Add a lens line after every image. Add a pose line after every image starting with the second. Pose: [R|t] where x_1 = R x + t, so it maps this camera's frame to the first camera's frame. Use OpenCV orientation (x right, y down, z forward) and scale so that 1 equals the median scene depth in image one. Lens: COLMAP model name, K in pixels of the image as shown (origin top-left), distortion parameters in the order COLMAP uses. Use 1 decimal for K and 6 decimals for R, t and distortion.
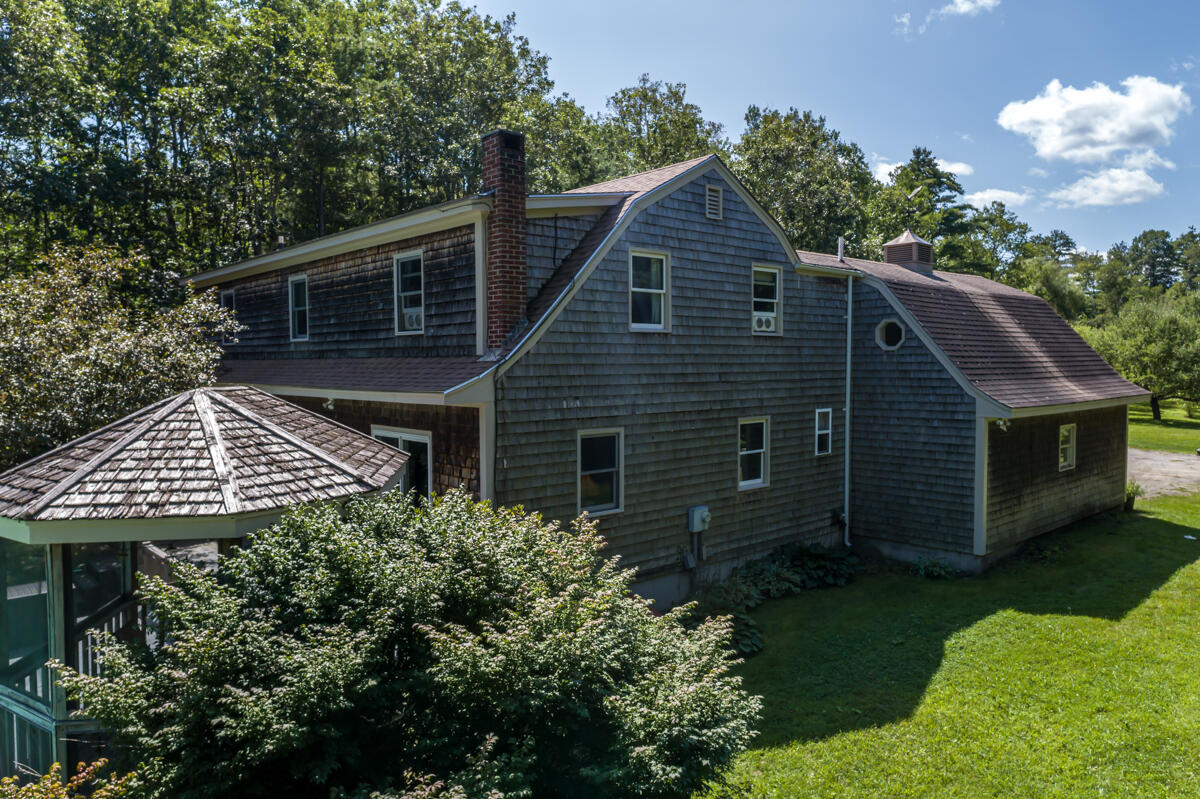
lens RADIAL K [[813.6, 0, 603.0], [0, 813.6, 404.2], [0, 0, 1]] dist [-0.003564, 0.014914]
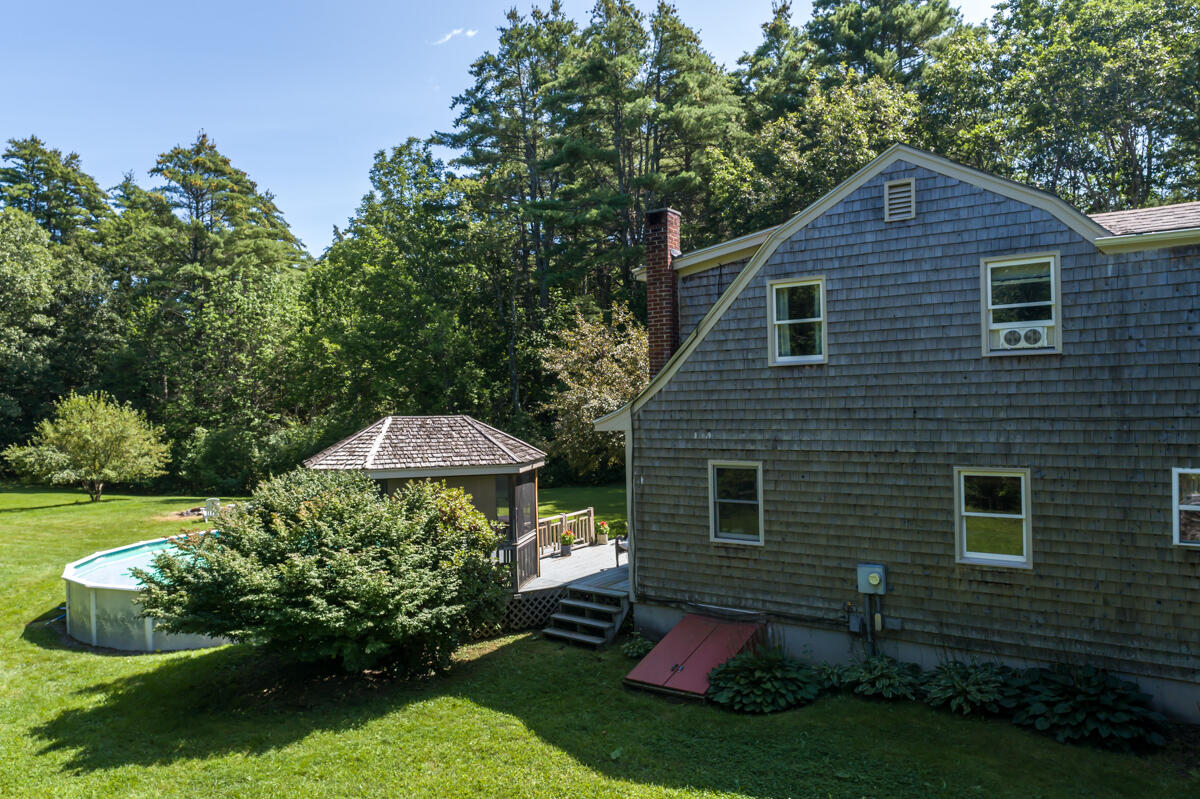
lens RADIAL K [[813.6, 0, 599.4], [0, 813.6, 398.6], [0, 0, 1]] dist [-0.003564, 0.014914]
pose [[0.243228, 0.011989, -0.969895, 0.902278], [-0.017616, 0.999813, 0.007941, -0.051390], [0.969809, 0.015154, 0.243394, 0.532188]]
